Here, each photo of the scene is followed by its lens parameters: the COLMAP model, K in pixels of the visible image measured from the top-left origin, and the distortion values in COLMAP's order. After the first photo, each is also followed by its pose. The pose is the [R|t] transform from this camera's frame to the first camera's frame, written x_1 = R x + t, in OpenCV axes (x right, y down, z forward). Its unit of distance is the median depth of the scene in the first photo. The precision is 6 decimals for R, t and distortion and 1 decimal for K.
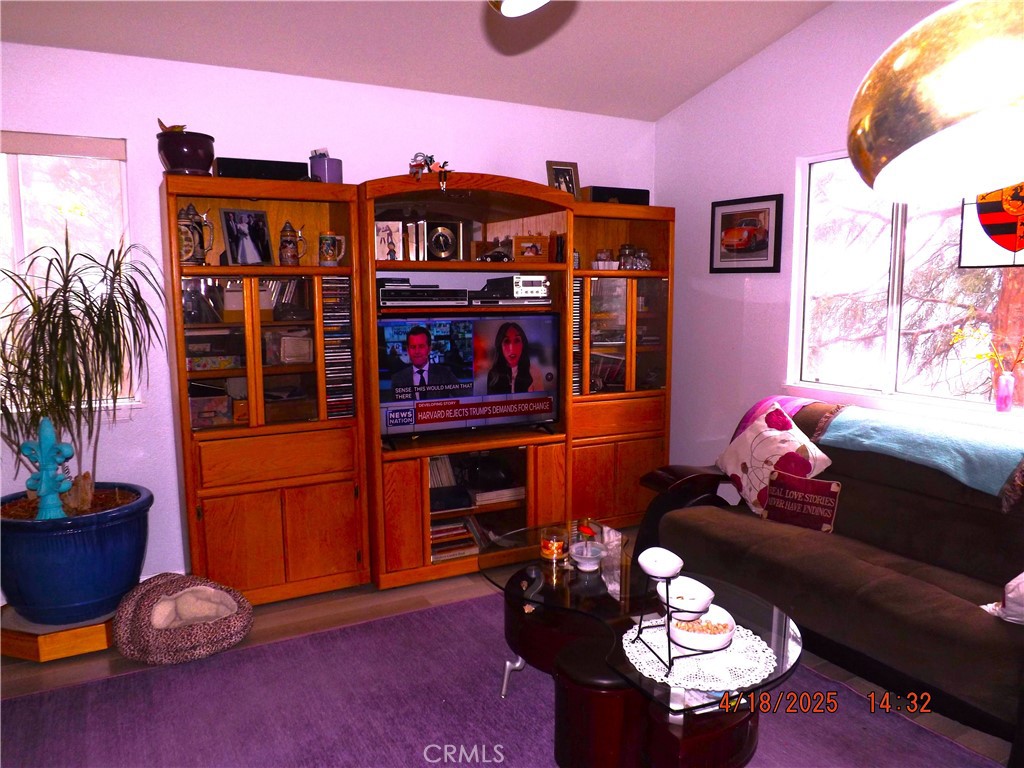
lens RADIAL K [[735.2, 0, 512.0], [0, 735.2, 384.0], [0, 0, 1]] dist [-0.054639, 0.015106]
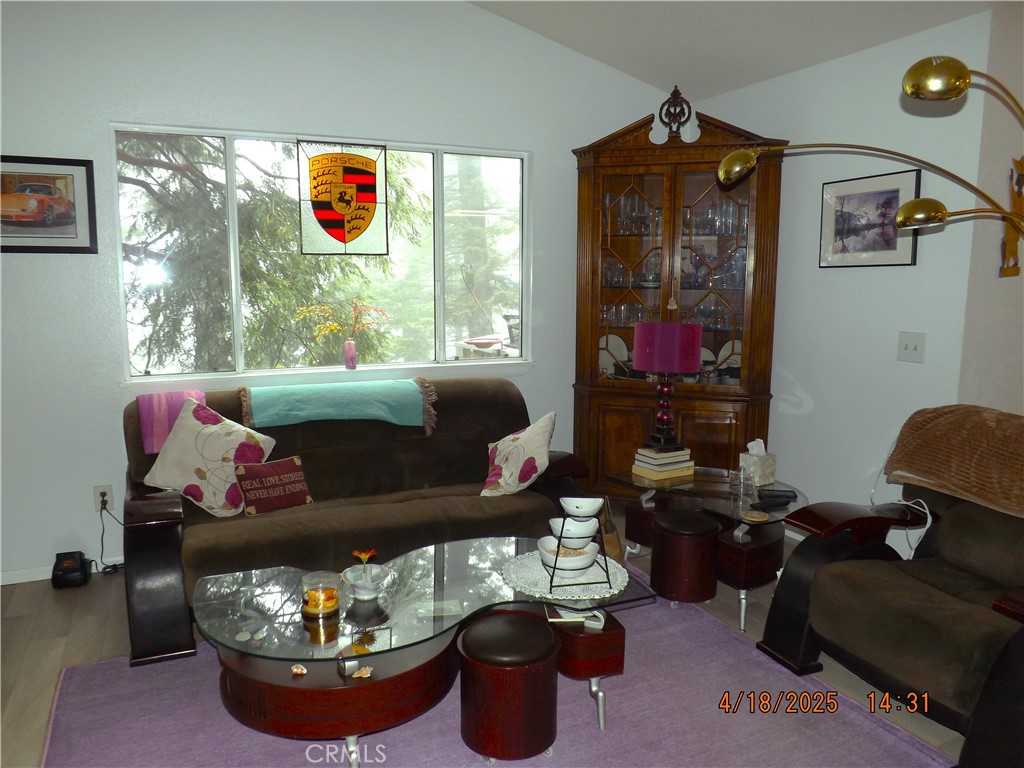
lens RADIAL K [[735.2, 0, 512.0], [0, 735.2, 384.0], [0, 0, 1]] dist [-0.054639, 0.015106]
pose [[0.092363, -0.142209, 0.985518, -0.522593], [0.124288, 0.983655, 0.130291, -0.063479], [-0.987938, 0.110454, 0.108529, 0.534265]]
